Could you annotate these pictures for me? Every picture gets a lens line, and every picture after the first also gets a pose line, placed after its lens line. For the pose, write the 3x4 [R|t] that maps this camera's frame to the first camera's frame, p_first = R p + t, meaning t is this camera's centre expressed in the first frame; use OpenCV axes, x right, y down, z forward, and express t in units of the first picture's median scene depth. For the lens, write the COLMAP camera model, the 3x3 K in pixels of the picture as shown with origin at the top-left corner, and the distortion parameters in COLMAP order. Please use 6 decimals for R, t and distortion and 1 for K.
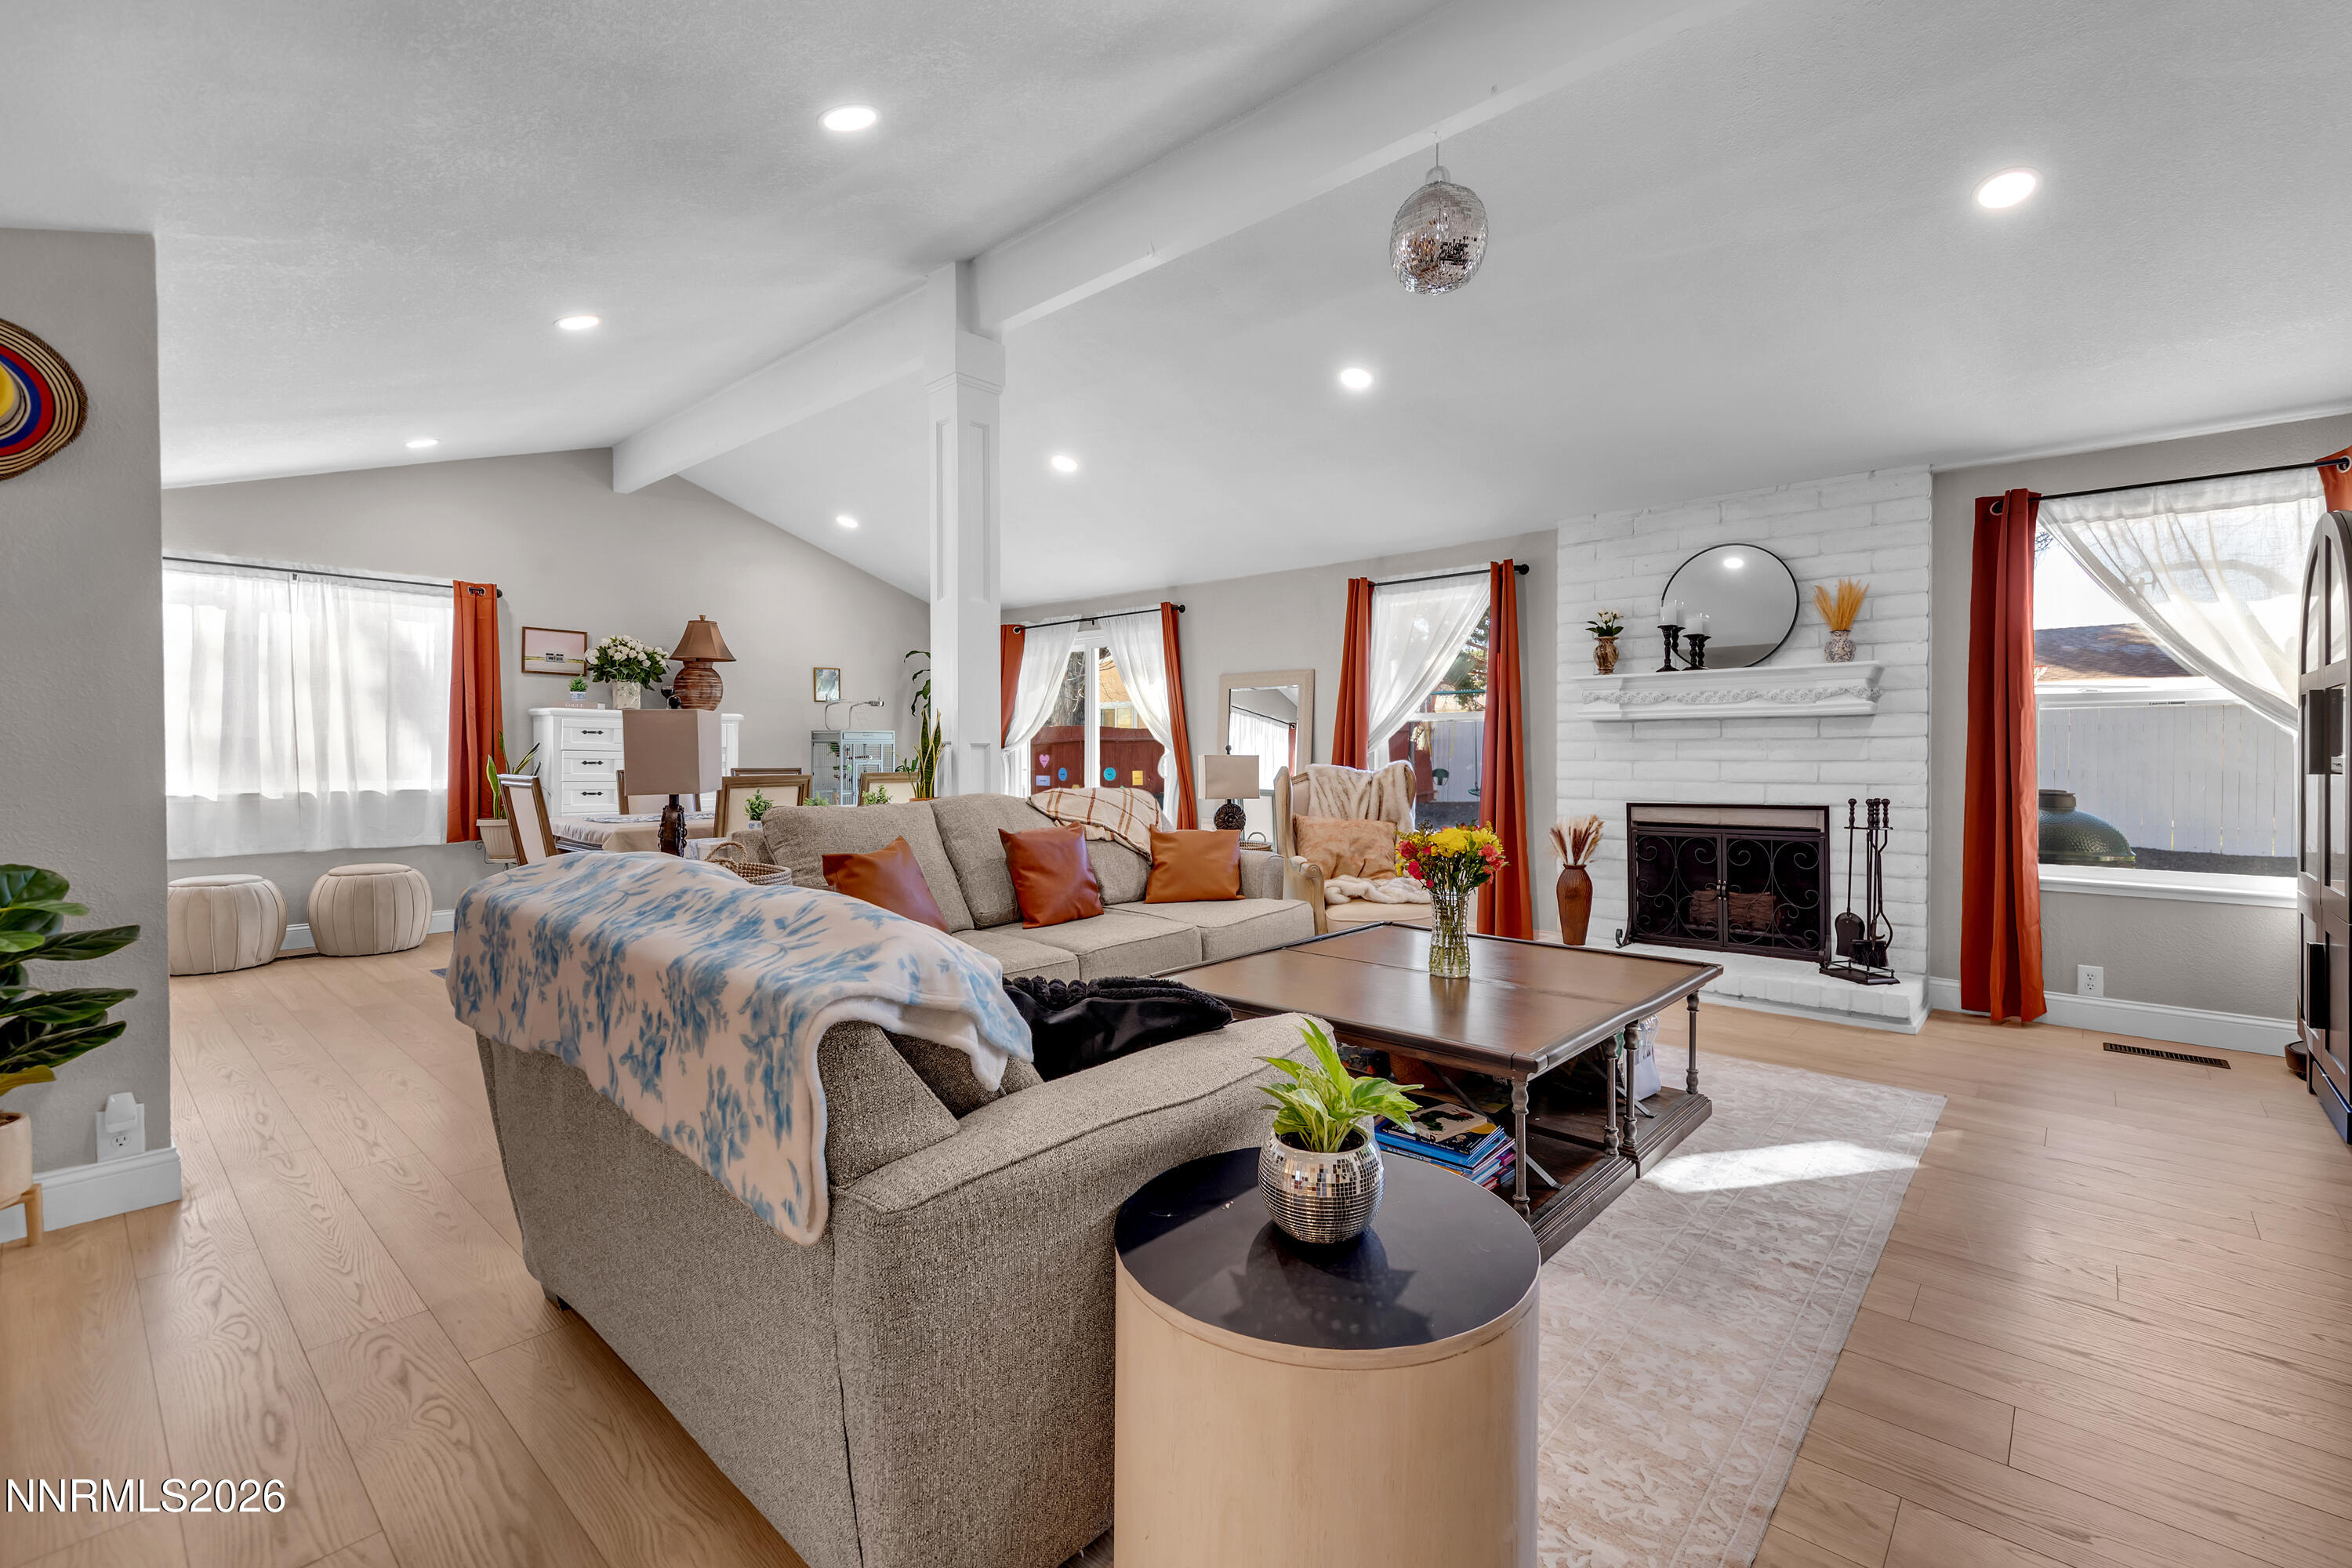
lens RADIAL K [[1013.4, 0, 1188.2], [0, 1013.4, 752.1], [0, 0, 1]] dist [0.000338, 0.000814]
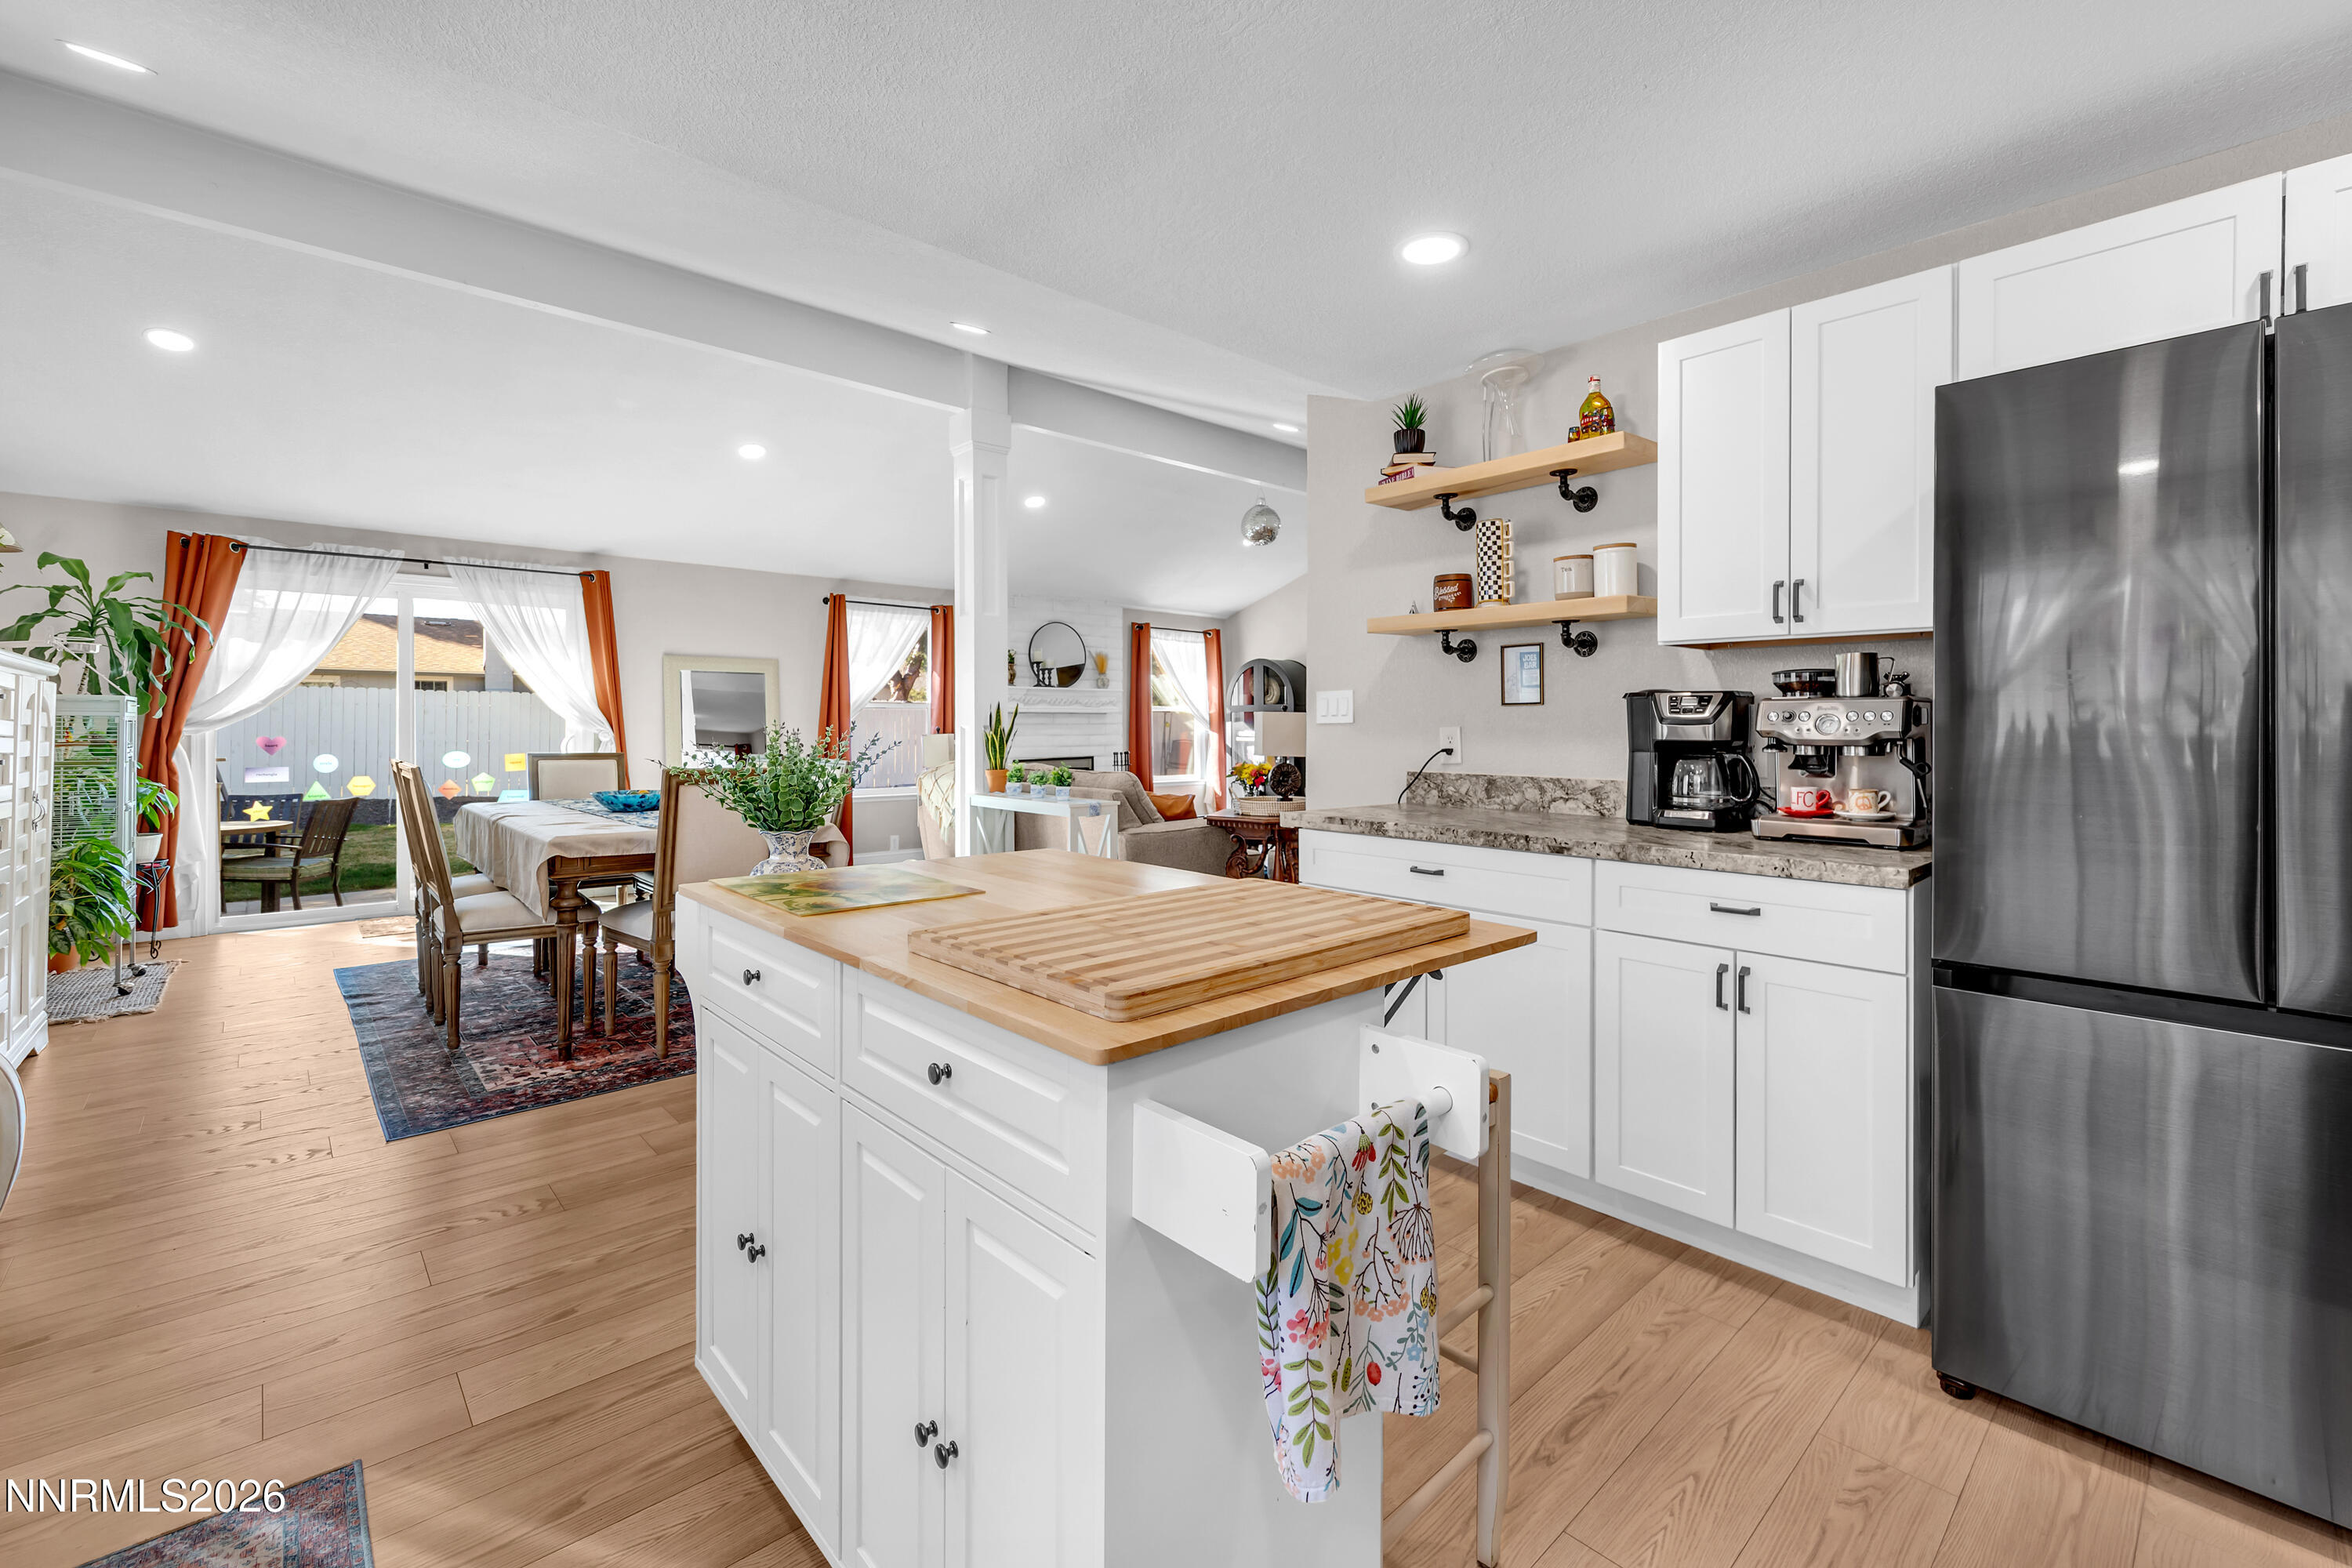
lens RADIAL K [[1032.9, 0, 1176.7], [0, 1032.9, 720.4], [0, 0, 1]] dist [0.000082, 0.000018]
pose [[0.111107, 0.002658, 0.993805, -1.478415], [-0.005223, 0.999984, -0.002090, -0.017603], [-0.993795, -0.004958, 0.111119, 0.597917]]
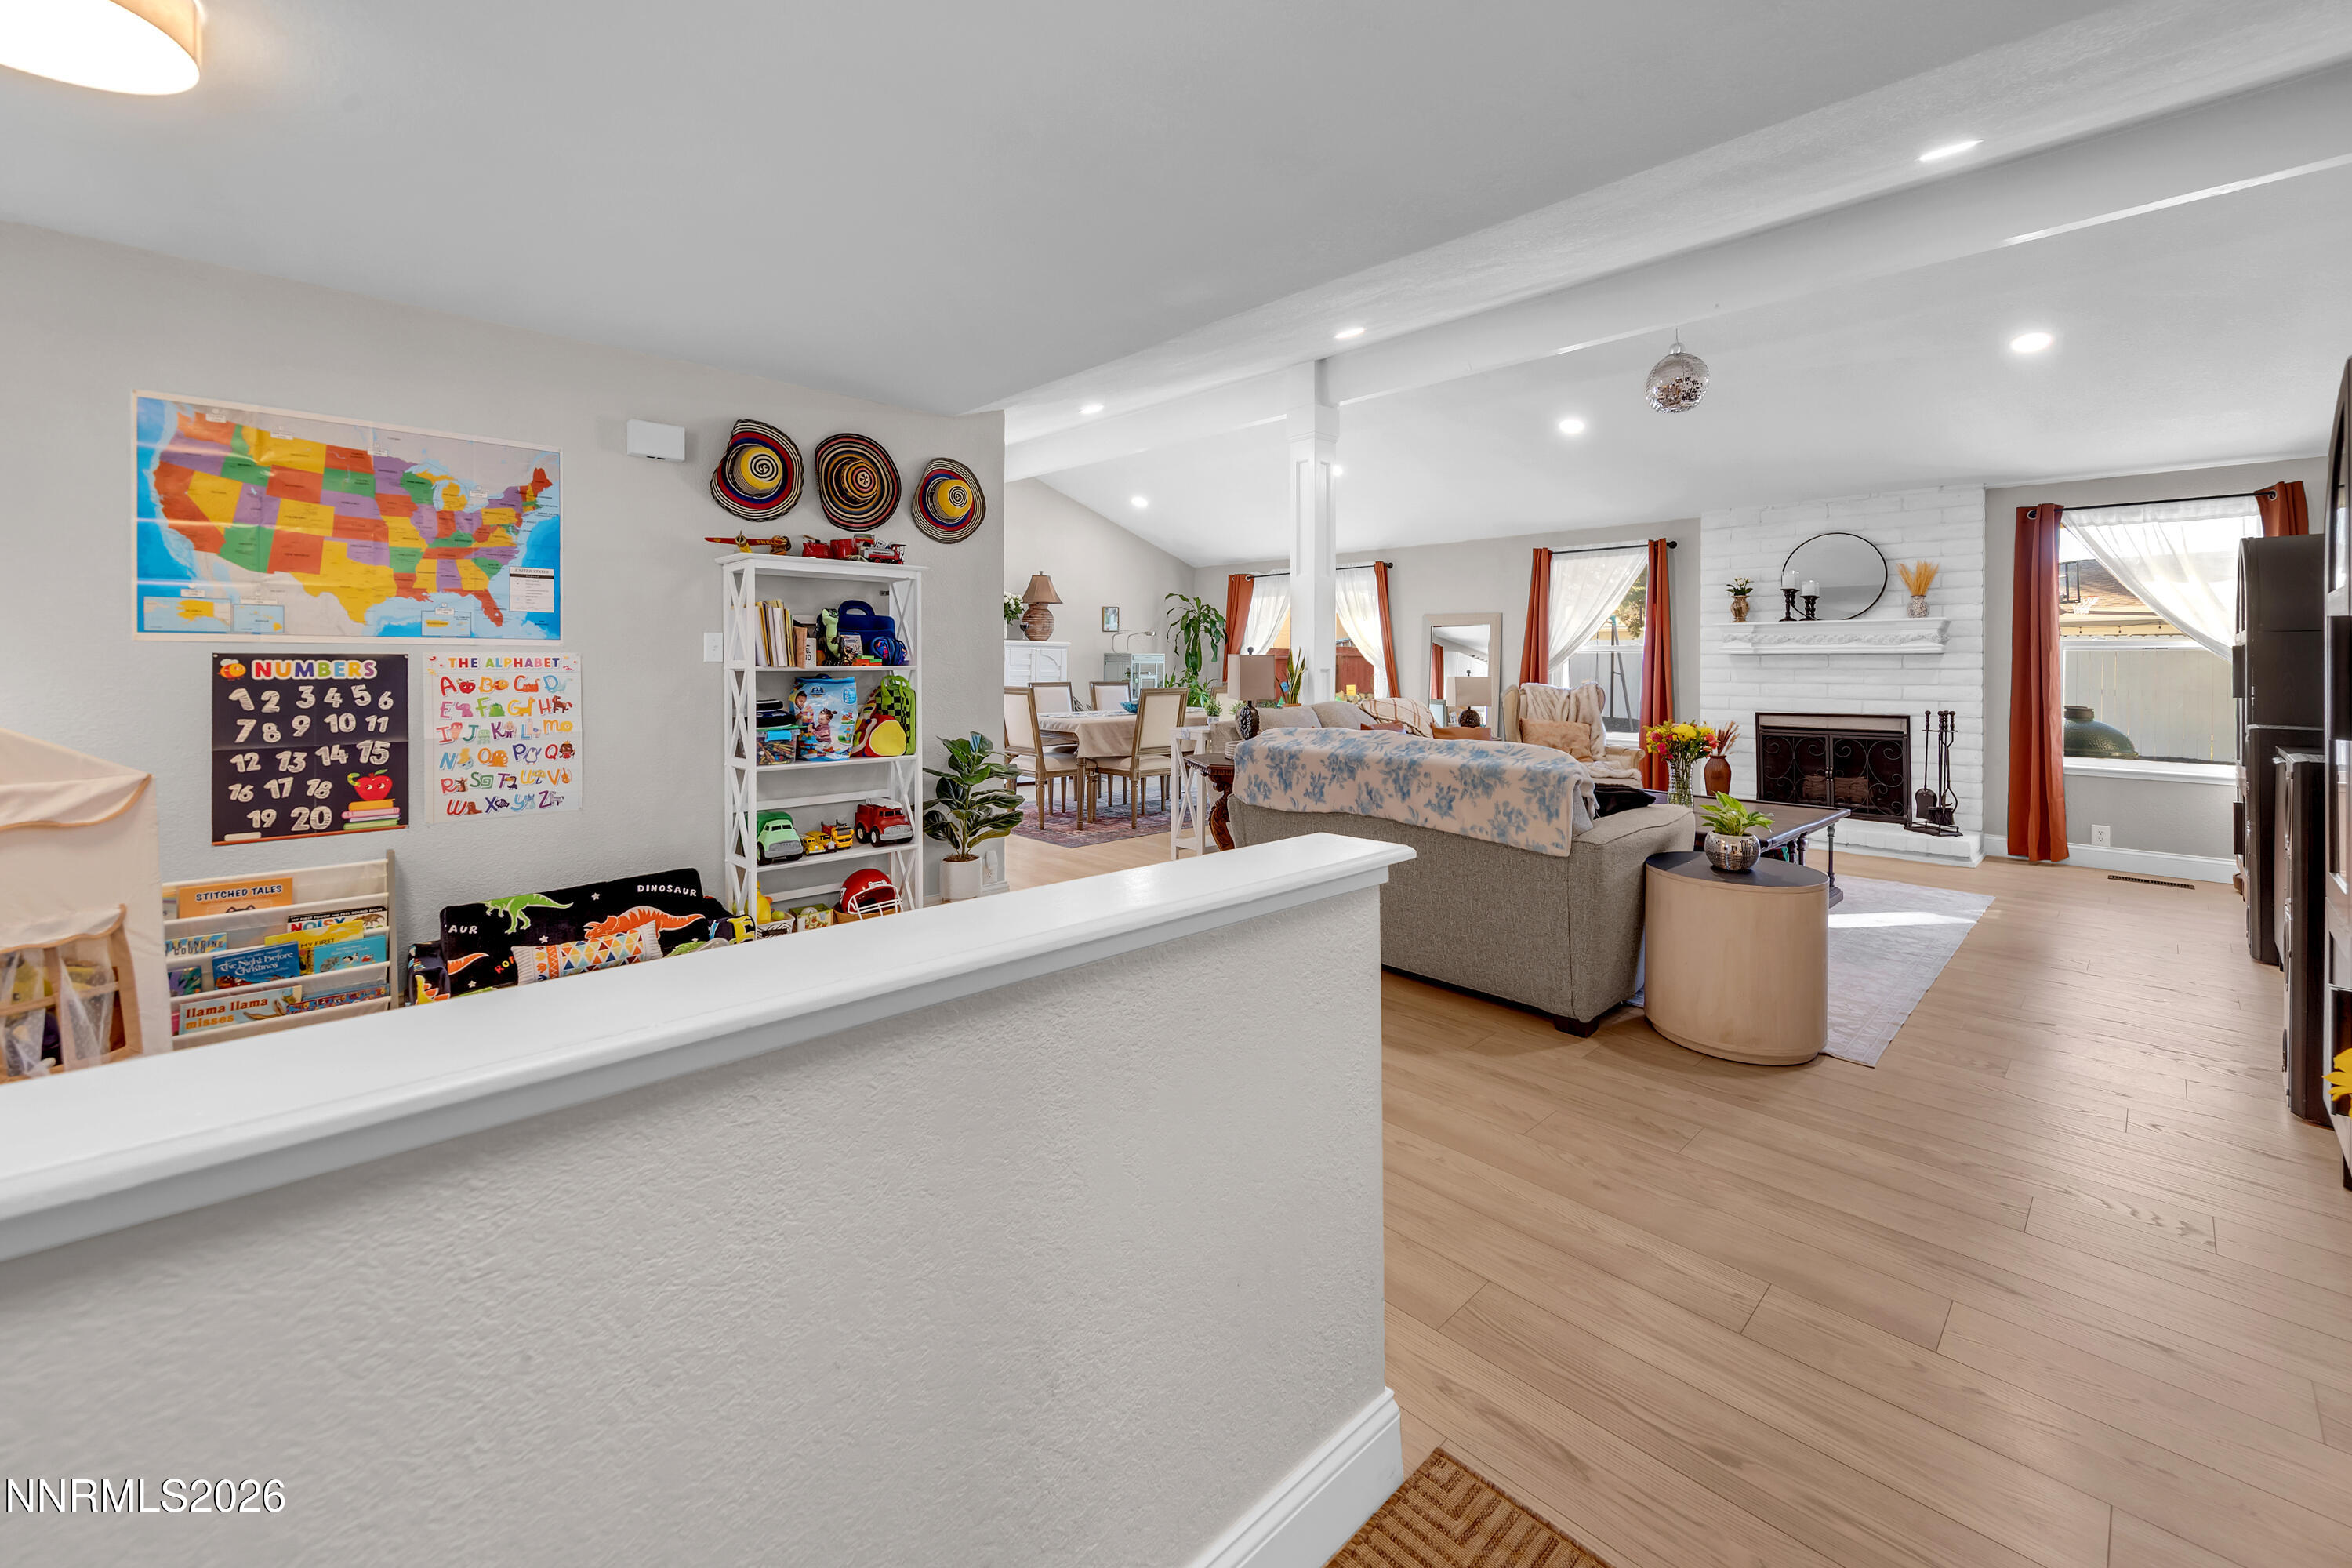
lens RADIAL K [[925.3, 0, 1175.4], [0, 925.3, 651.6], [0, 0, 1]] dist [0.001066, -0.000556]
pose [[0.996286, 0.004431, -0.085994, -0.305027], [-0.005438, 0.999919, -0.011487, -0.017886], [0.085936, 0.011912, 0.996229, -0.415831]]
